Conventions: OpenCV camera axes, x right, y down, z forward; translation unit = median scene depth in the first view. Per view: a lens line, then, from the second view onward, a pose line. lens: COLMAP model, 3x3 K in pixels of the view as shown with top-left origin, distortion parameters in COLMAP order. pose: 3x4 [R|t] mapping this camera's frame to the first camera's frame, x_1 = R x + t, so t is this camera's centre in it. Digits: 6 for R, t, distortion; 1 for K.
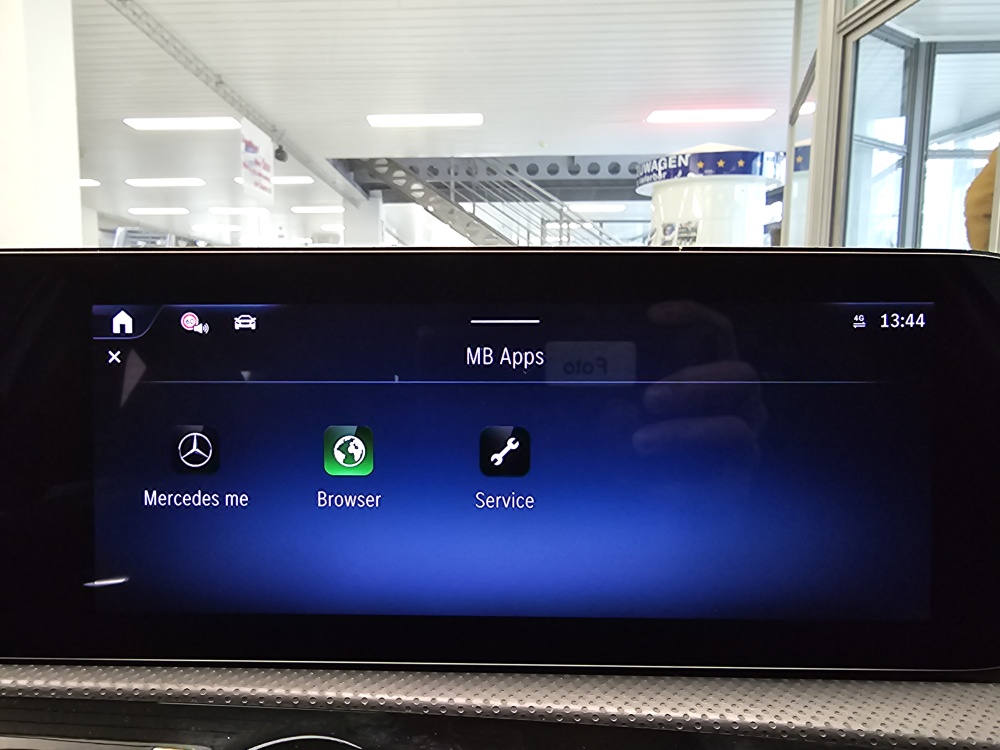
lens RADIAL K [[703.2, 0, 417.9], [0, 703.2, 377.3], [0, 0, 1]] dist [0.002457, -0.004238]
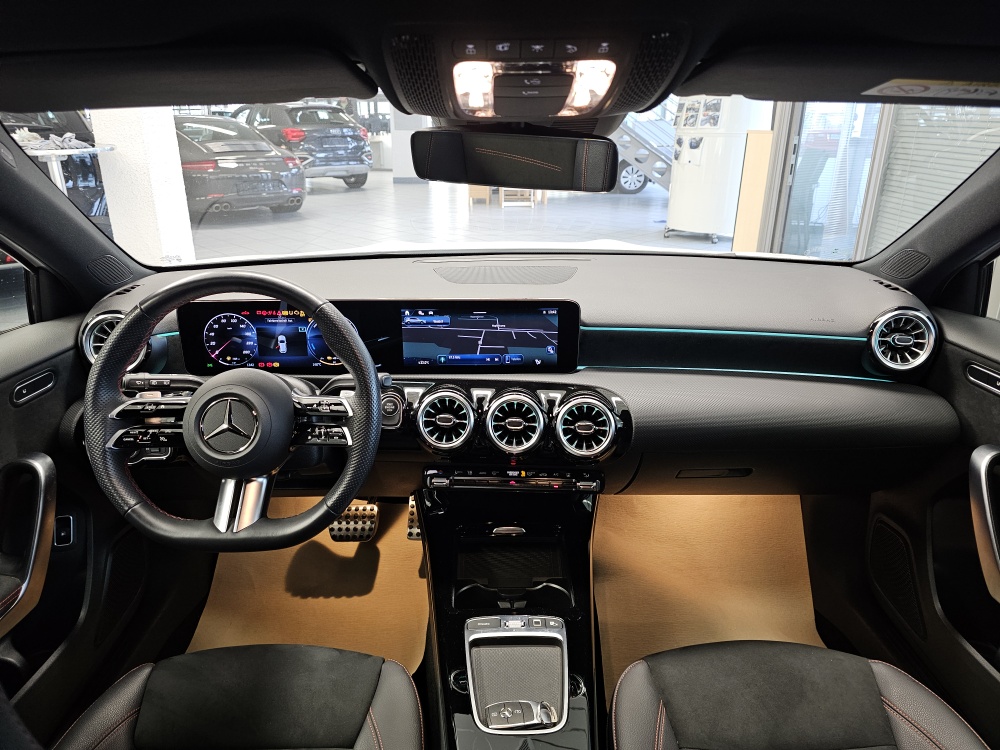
lens RADIAL K [[680.5, 0, 499.0], [0, 680.5, 364.9], [0, 0, 1]] dist [0.073303, -0.073521]
pose [[0.999166, -0.014344, 0.038230, 0.002986], [0.004563, 0.969623, 0.244562, -0.043515], [-0.040577, -0.244183, 0.968880, -0.187276]]
